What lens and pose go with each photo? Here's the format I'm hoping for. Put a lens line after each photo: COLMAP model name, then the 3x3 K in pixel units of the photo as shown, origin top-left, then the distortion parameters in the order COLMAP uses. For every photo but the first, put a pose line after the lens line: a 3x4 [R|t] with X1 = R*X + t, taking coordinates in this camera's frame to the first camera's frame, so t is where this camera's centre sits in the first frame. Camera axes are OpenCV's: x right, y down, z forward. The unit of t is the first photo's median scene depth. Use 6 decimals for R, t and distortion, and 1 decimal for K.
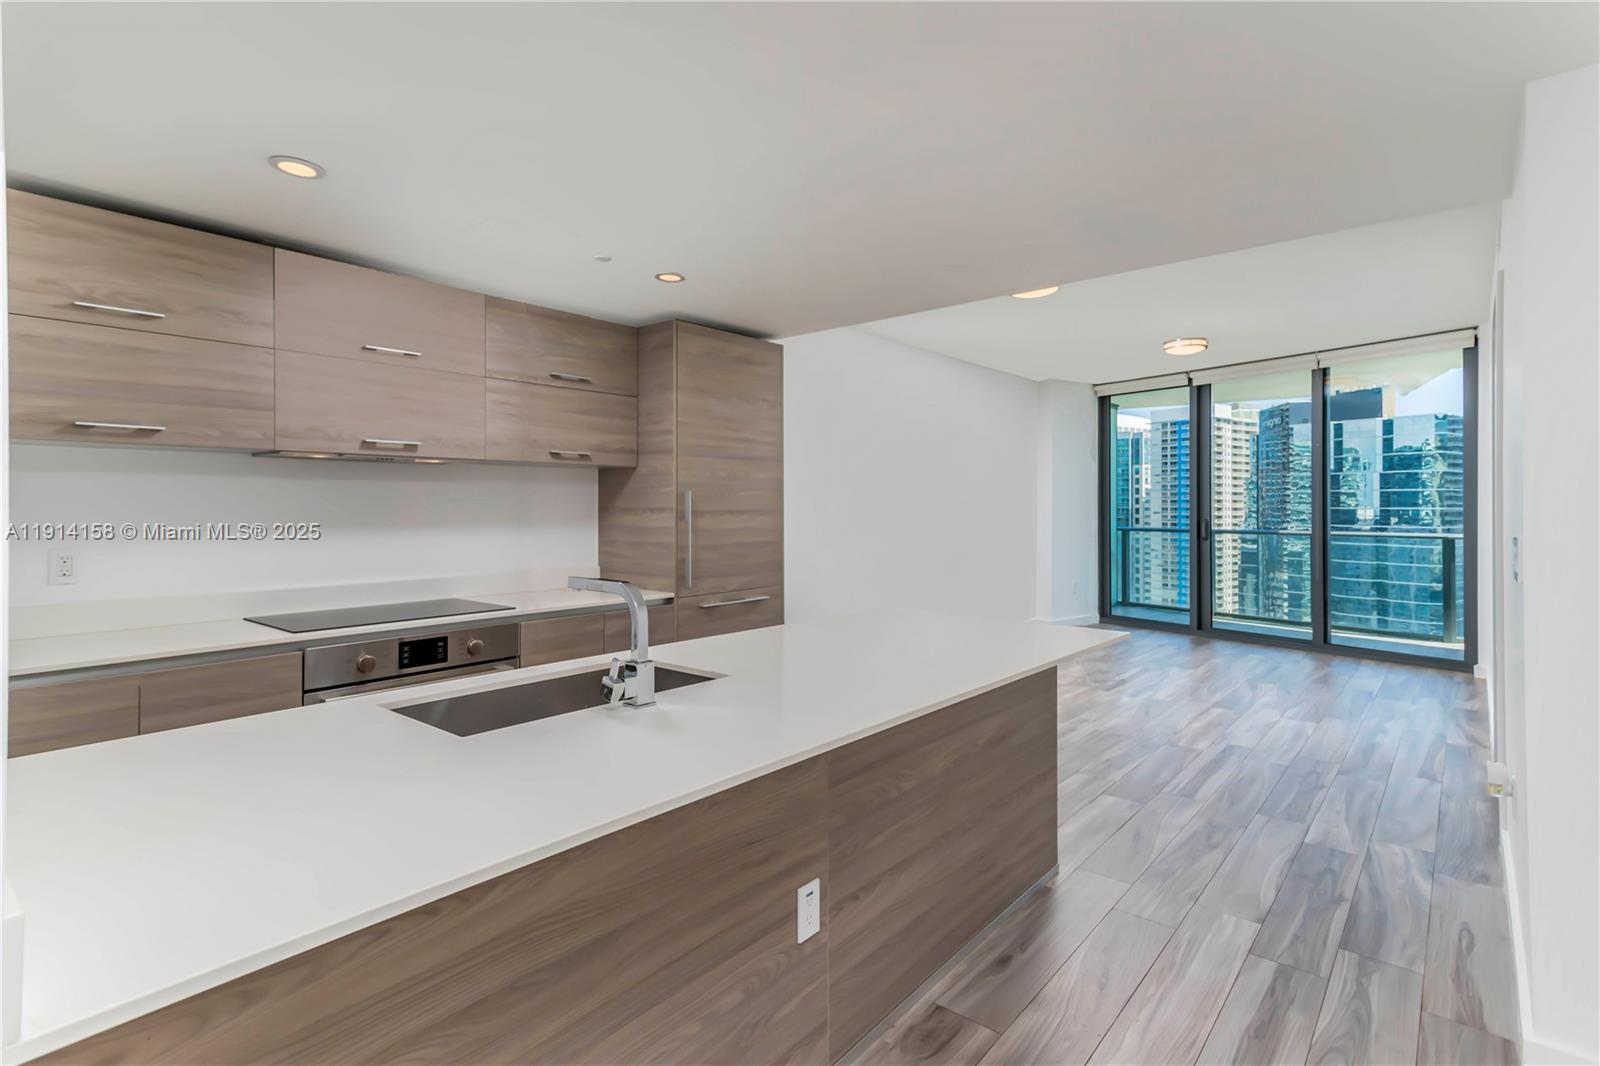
lens RADIAL K [[780.1, 0, 837.9], [0, 780.1, 494.3], [0, 0, 1]] dist [0.027486, 0.000664]
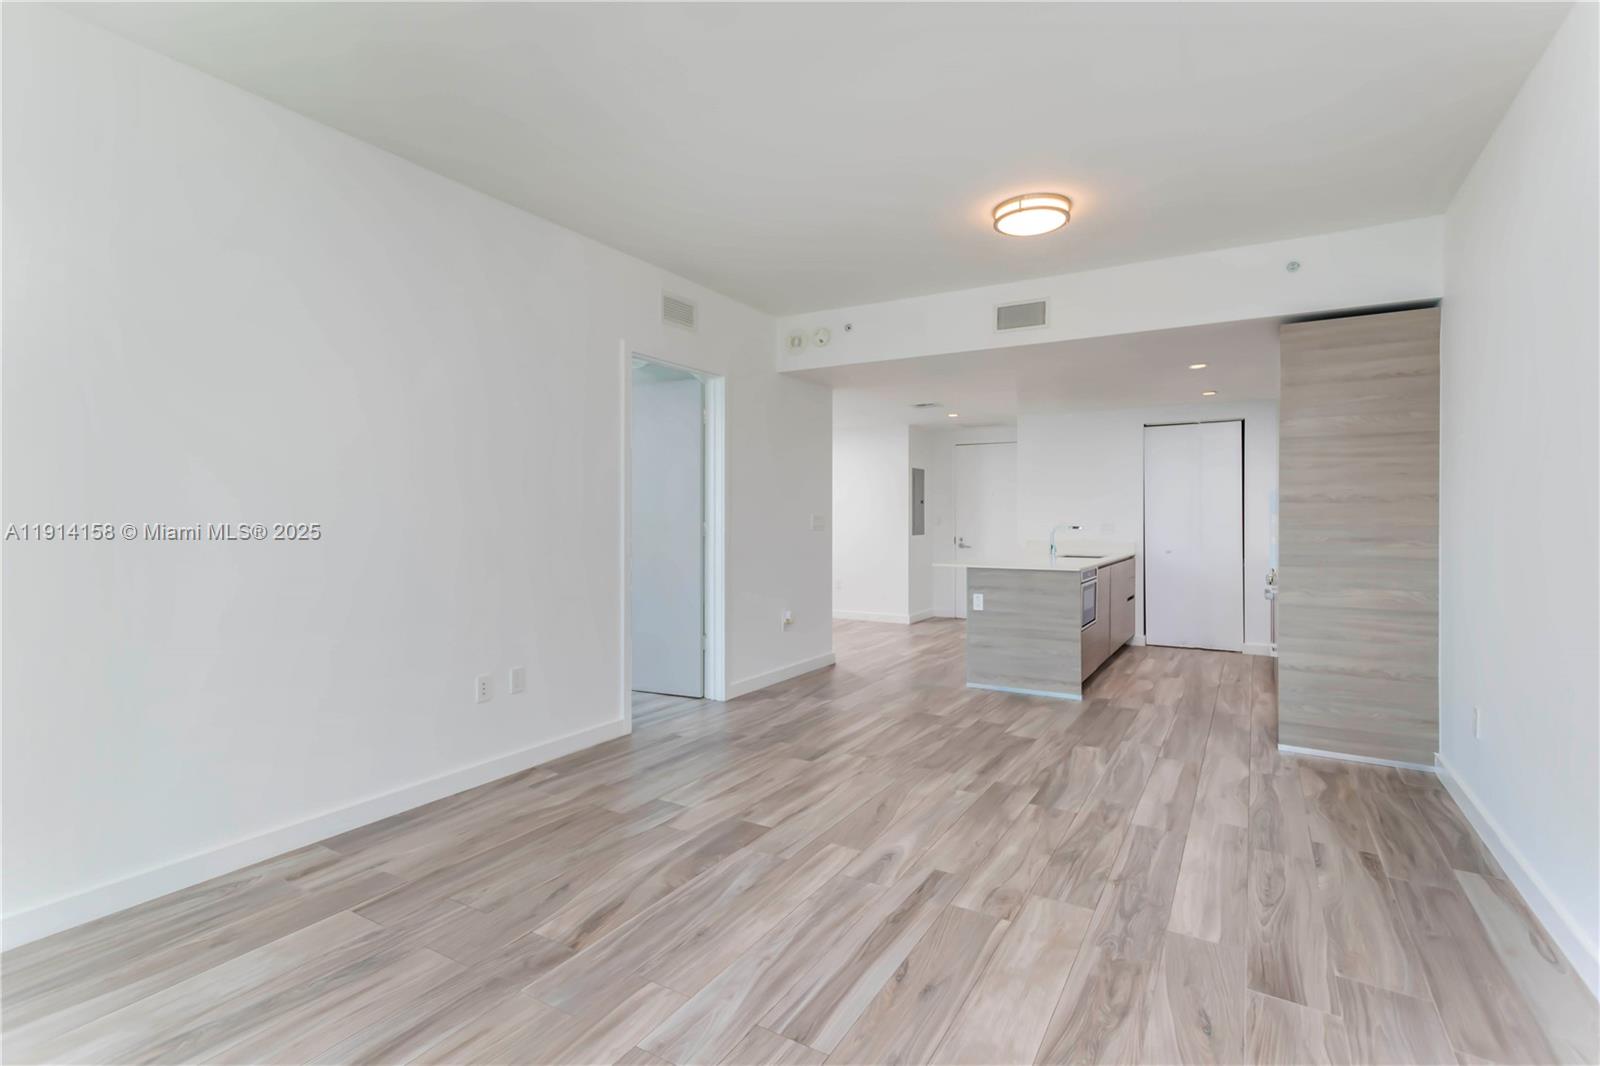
lens RADIAL K [[758.3, 0, 792.9], [0, 758.3, 512.1], [0, 0, 1]] dist [0.024263, 0.000315]
pose [[-0.991640, -0.002996, -0.129003, 0.675434], [0.000069, 0.999718, -0.023750, 0.056219], [0.129038, -0.023561, -0.991360, 1.999914]]
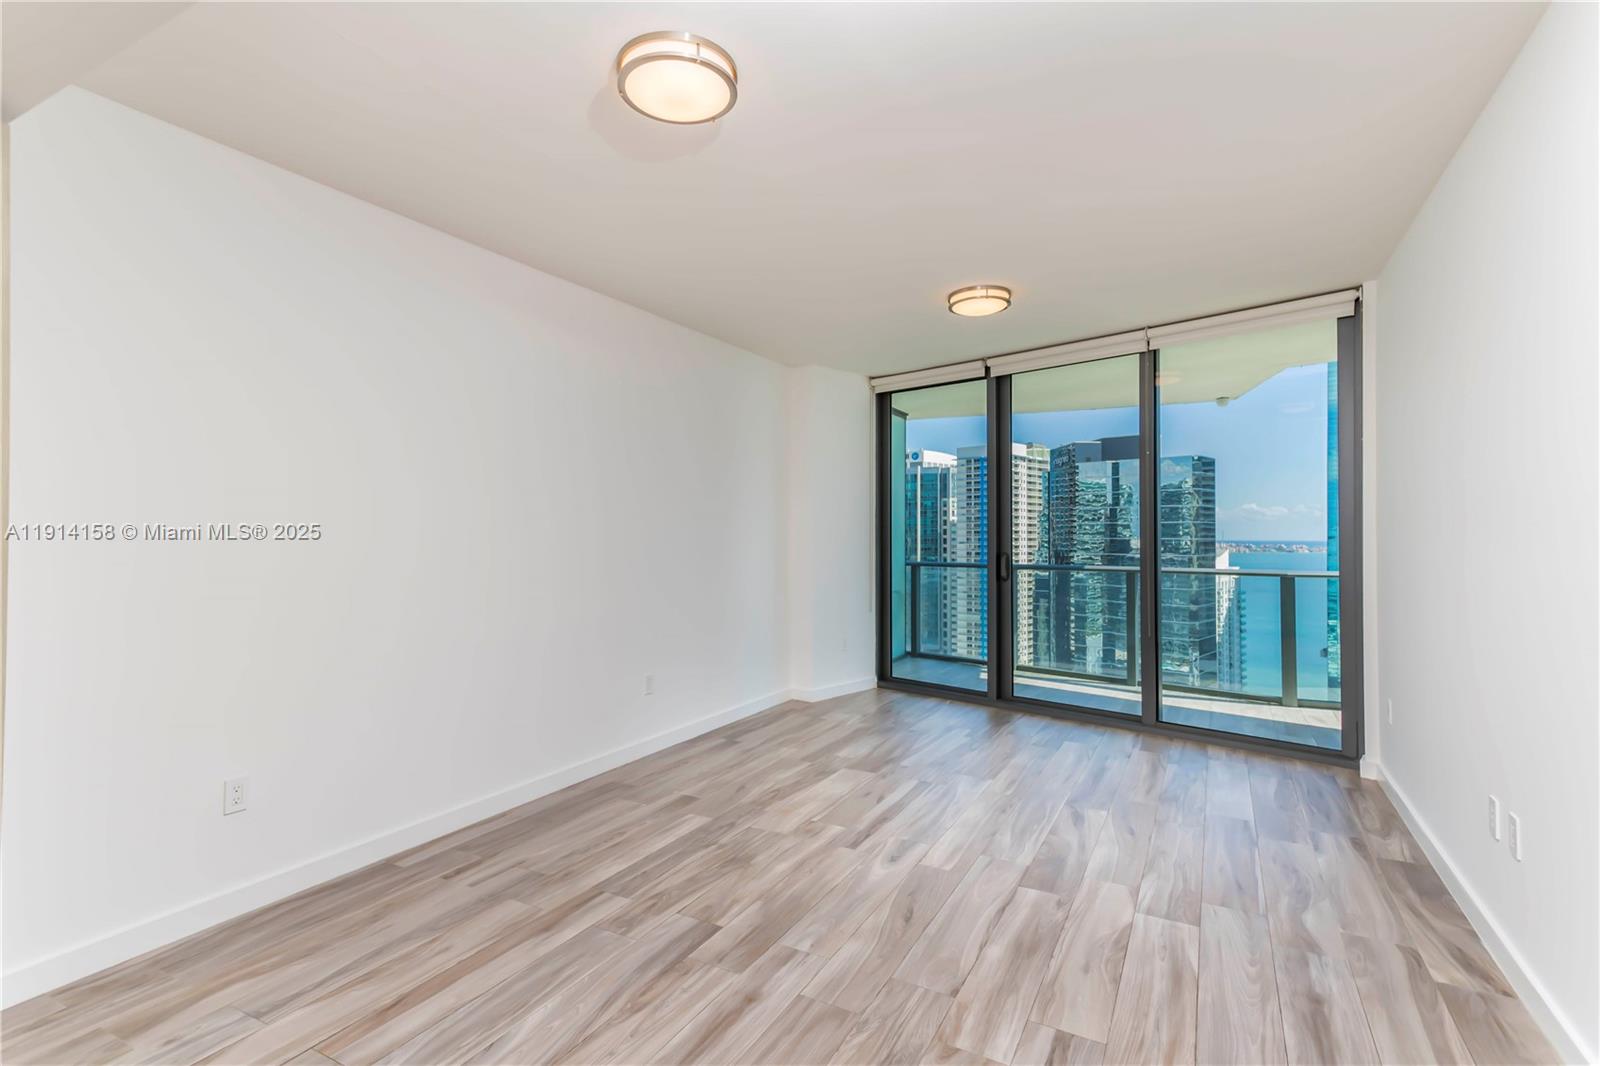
lens RADIAL K [[758.3, 0, 792.9], [0, 758.3, 512.1], [0, 0, 1]] dist [0.024263, 0.000315]
pose [[0.986190, 0.006313, 0.165495, 0.277447], [-0.003507, 0.999845, -0.017241, 0.011735], [-0.165578, 0.016422, 0.986060, 0.600602]]
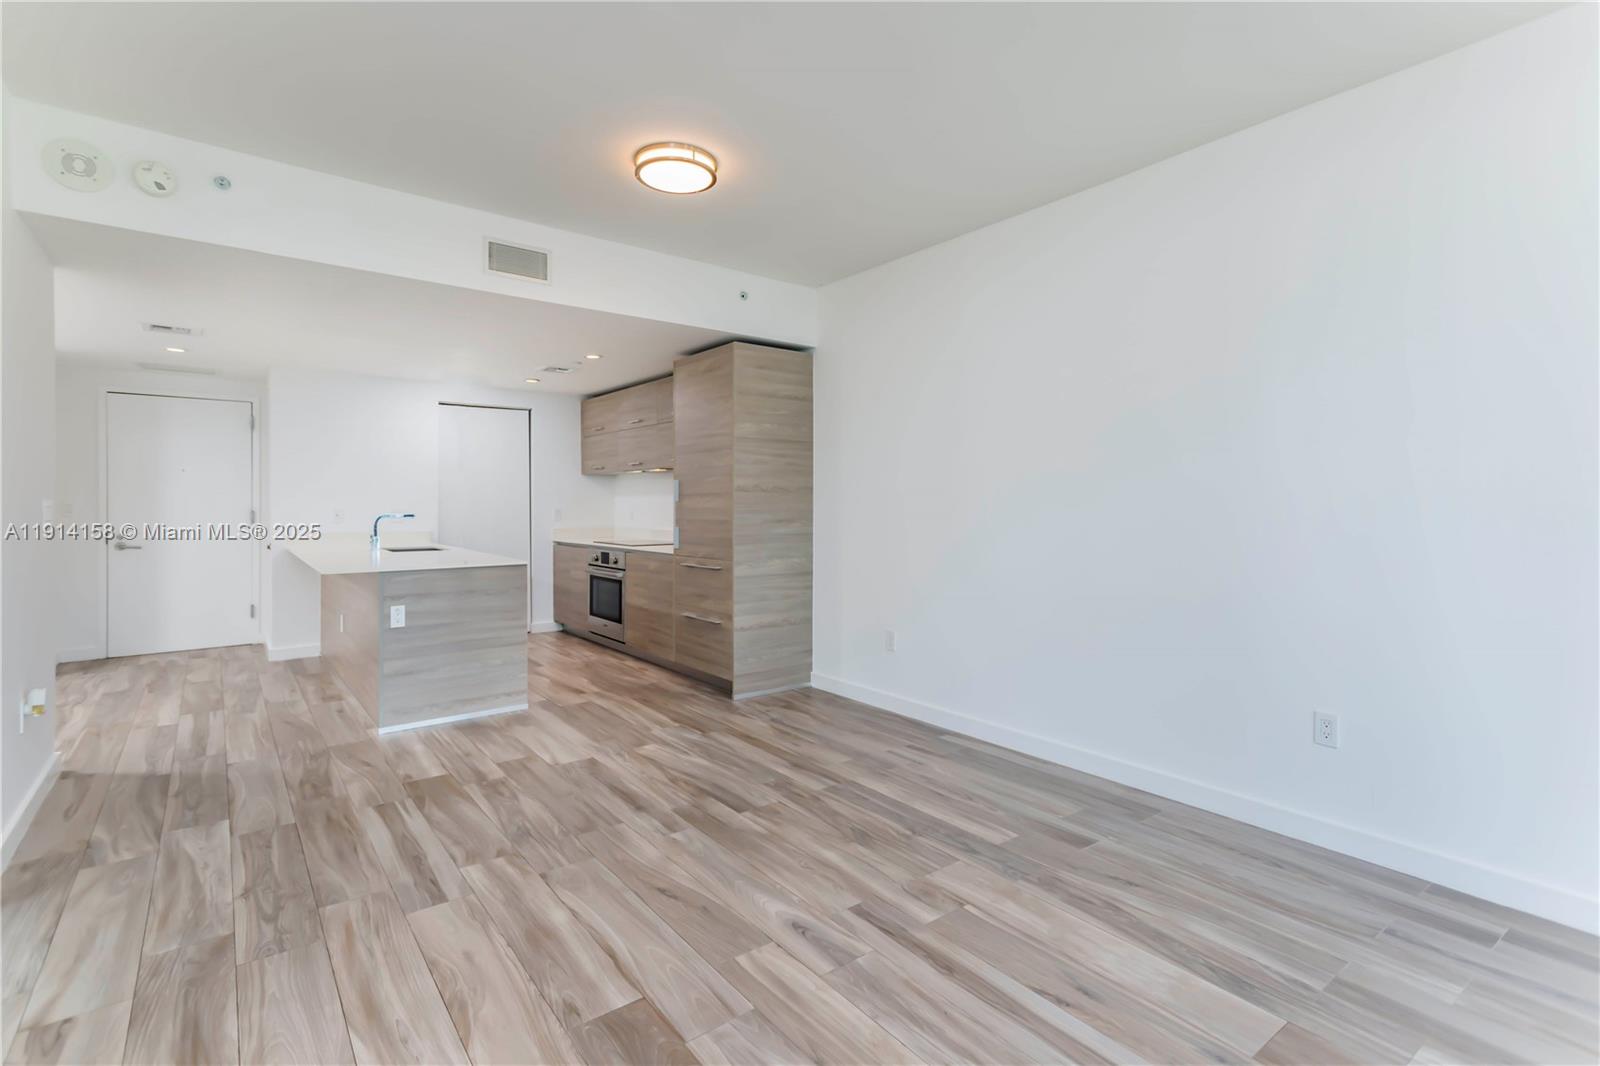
lens RADIAL K [[758.3, 0, 792.9], [0, 758.3, 512.1], [0, 0, 1]] dist [0.024263, 0.000315]
pose [[-0.247007, 0.010035, -0.968962, 1.026480], [0.014694, 0.999870, 0.006609, 0.045649], [0.968902, -0.012605, -0.247123, 1.470828]]
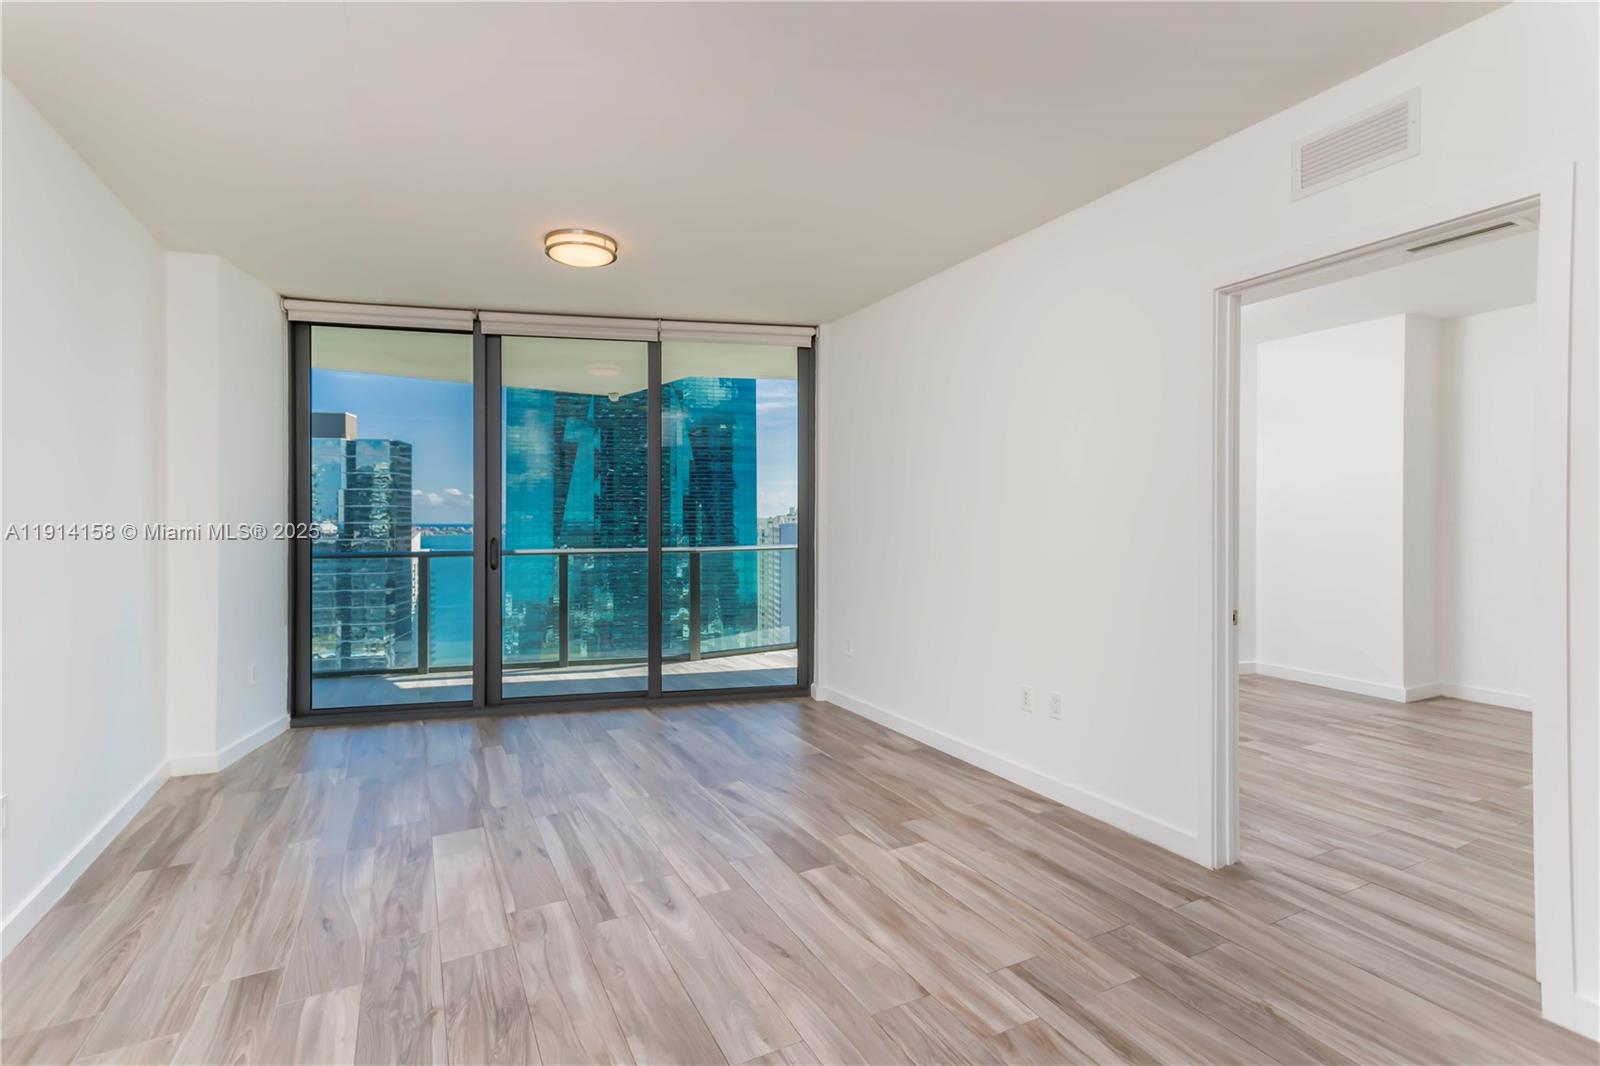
lens RADIAL K [[749.3, 0, 789.5], [0, 749.3, 521.2], [0, 0, 1]] dist [0.023643, 0.000163]
pose [[0.412299, -0.002086, 0.911046, -0.022818], [-0.011740, 0.999902, 0.007602, 0.019383], [-0.910973, -0.013830, 0.412235, 0.994972]]
